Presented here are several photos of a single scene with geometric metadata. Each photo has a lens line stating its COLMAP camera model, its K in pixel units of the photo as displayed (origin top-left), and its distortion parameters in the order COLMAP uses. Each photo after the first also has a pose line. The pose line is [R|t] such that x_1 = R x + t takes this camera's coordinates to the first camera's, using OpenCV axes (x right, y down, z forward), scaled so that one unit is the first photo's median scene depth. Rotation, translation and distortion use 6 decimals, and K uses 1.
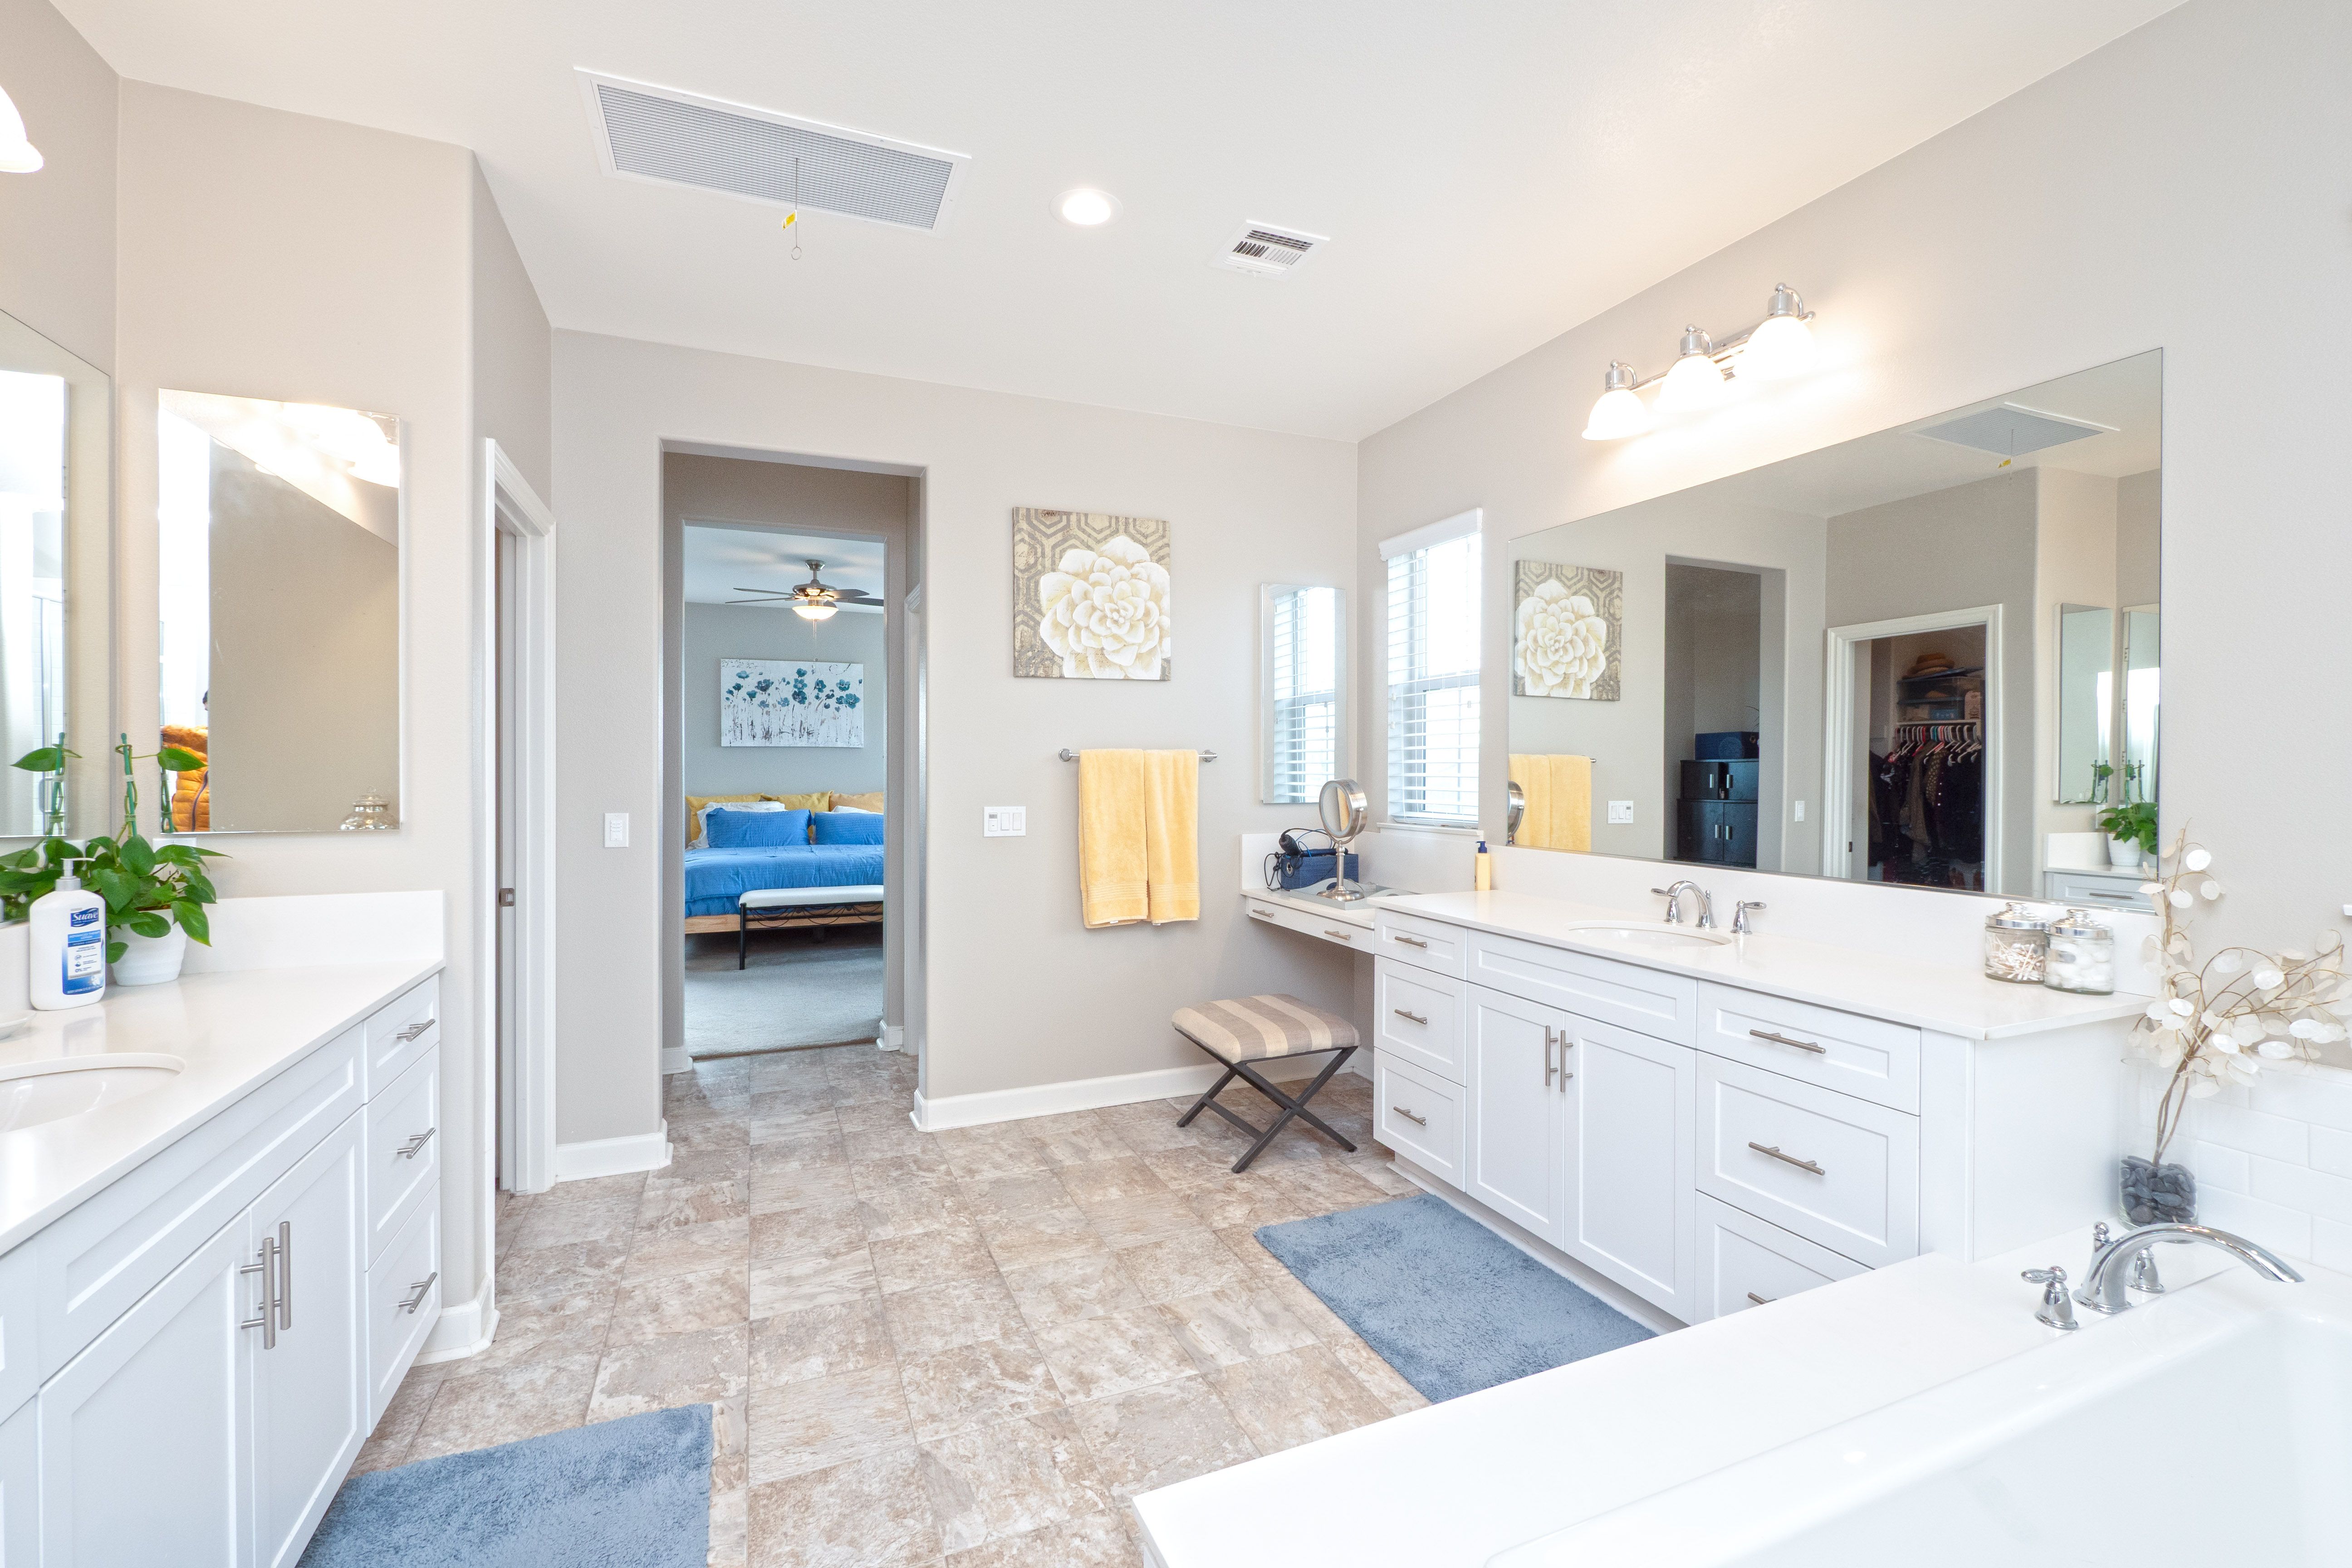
lens RADIAL K [[1010.3, 0, 1176.0], [0, 1010.3, 784.0], [0, 0, 1]] dist [-0.009230, -0.000162]
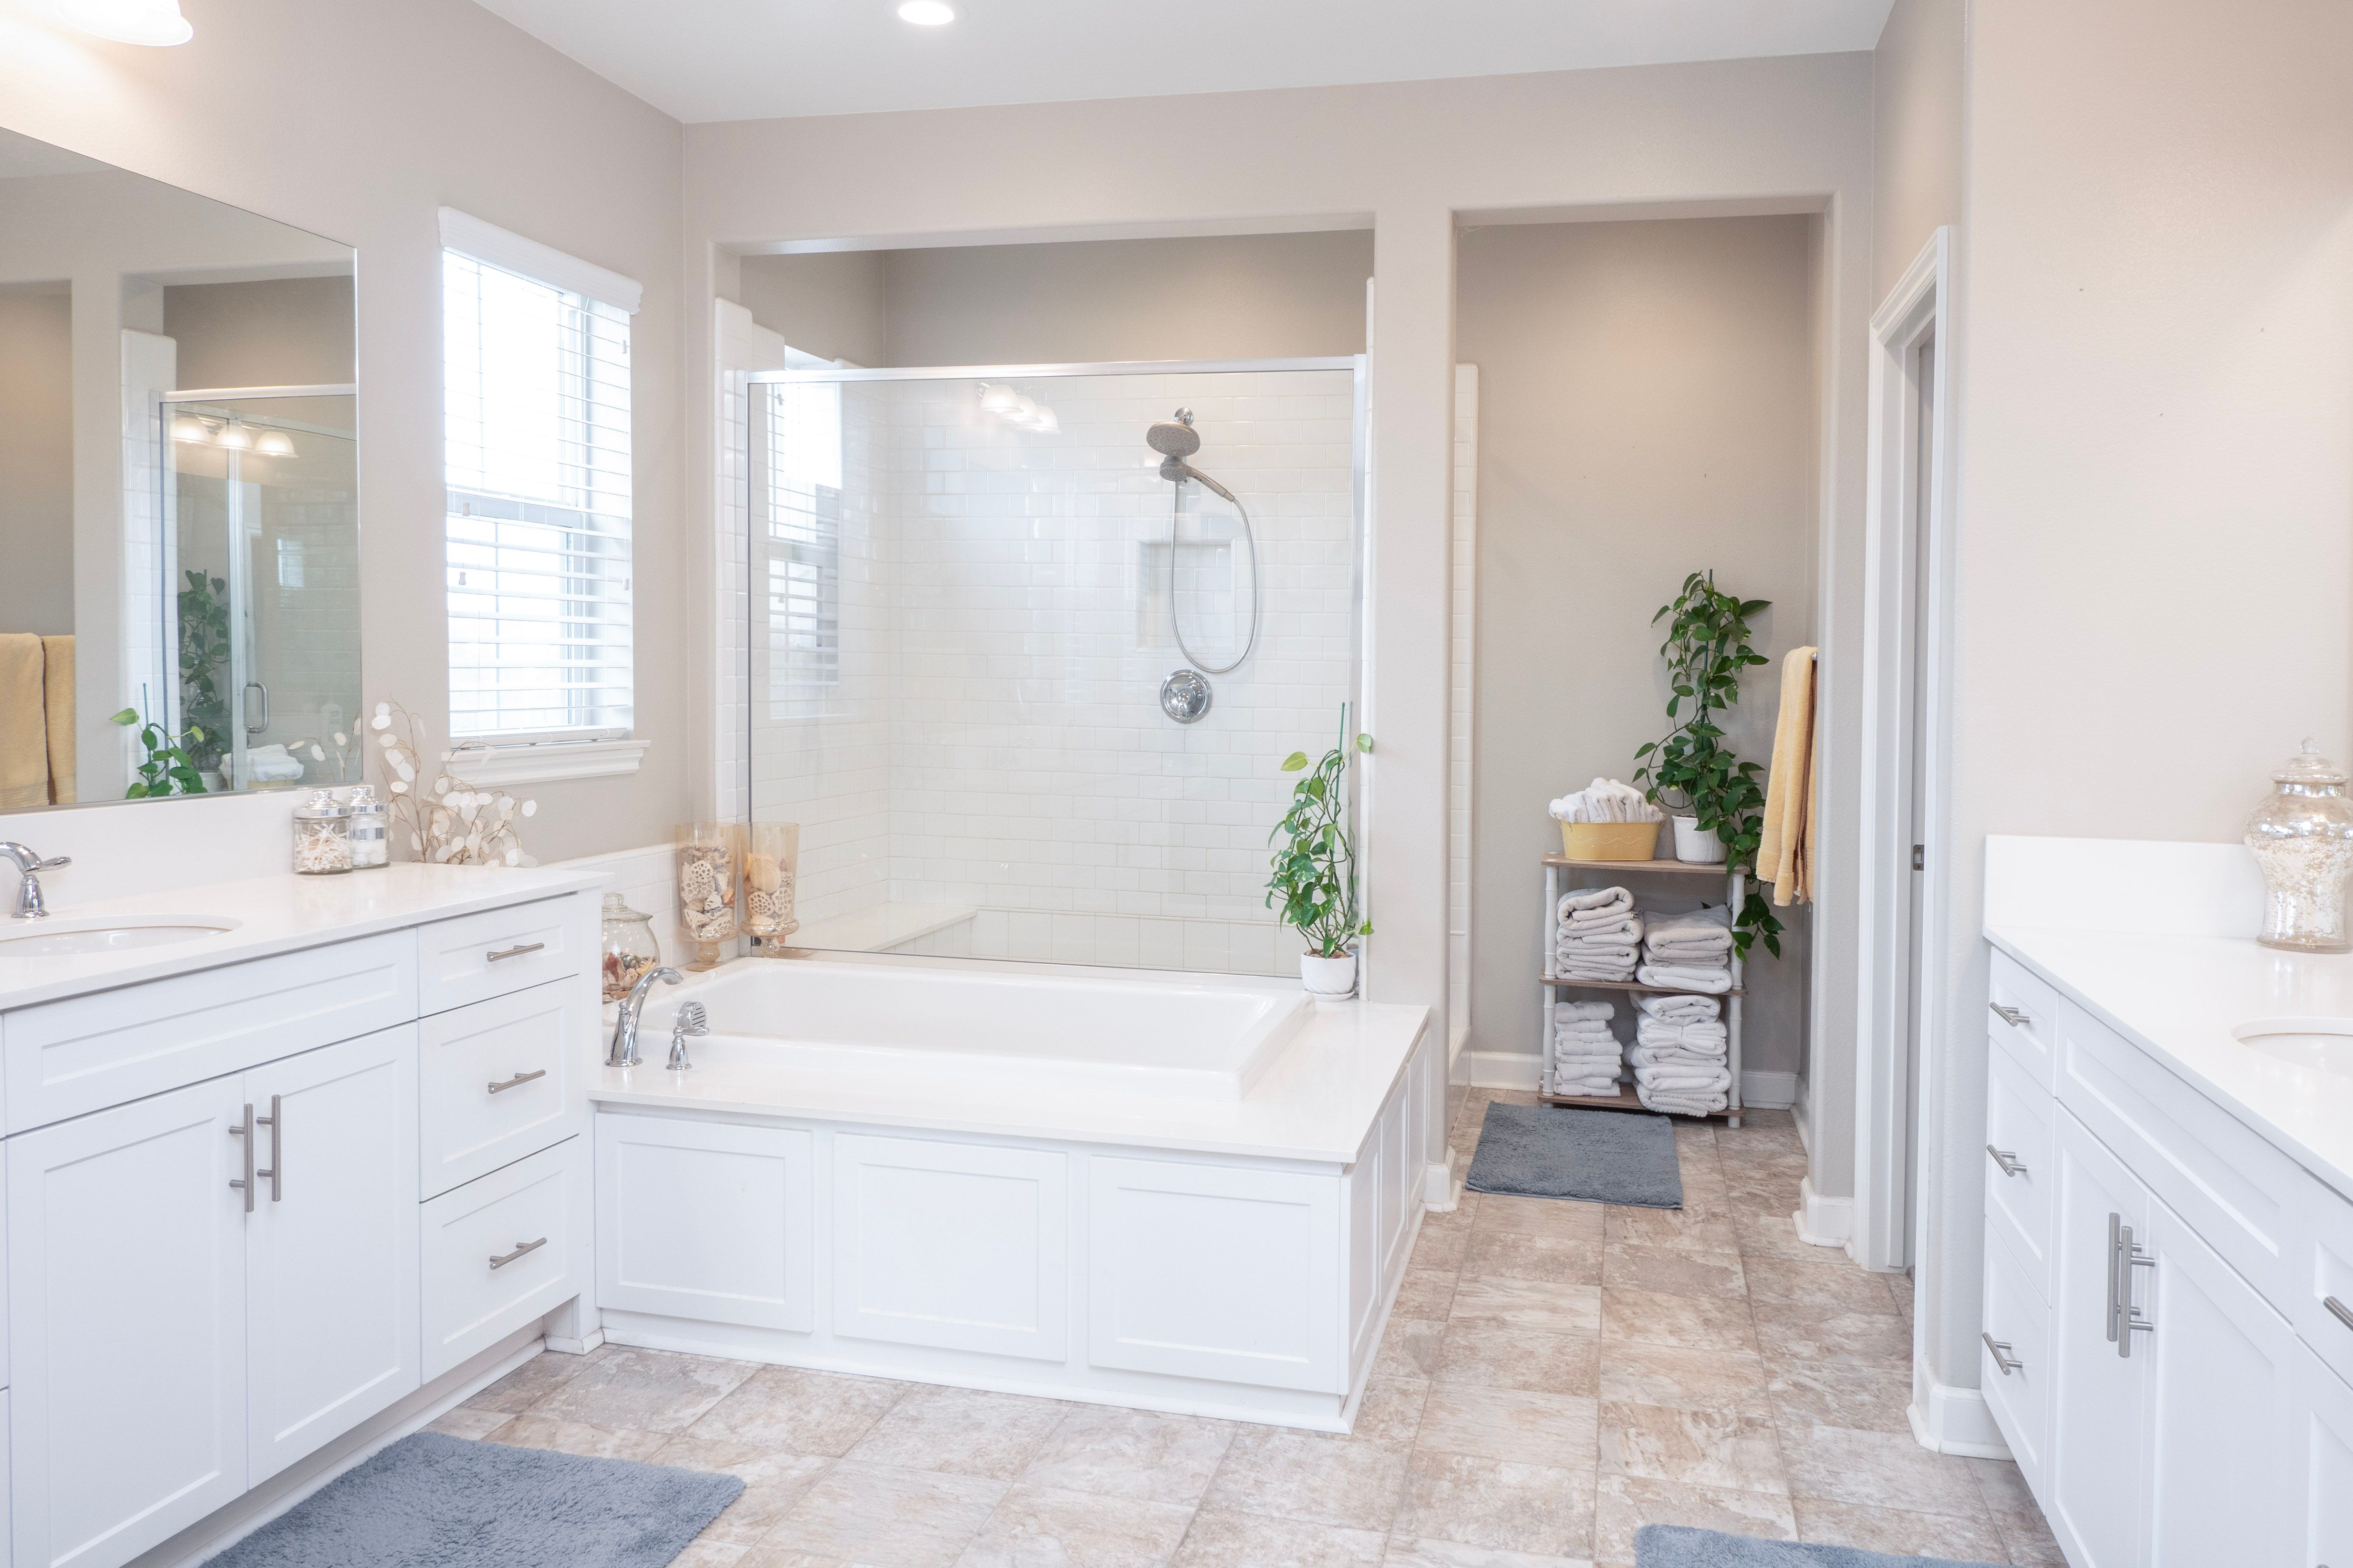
lens RADIAL K [[1859.0, 0, 1122.6], [0, 1859.0, 783.4], [0, 0, 1]] dist [0.010340, -0.008671]
pose [[-0.791024, -0.060008, 0.608835, -0.894604], [-0.012115, 0.996519, 0.082479, -0.044818], [-0.611665, 0.057867, -0.788998, 2.127003]]
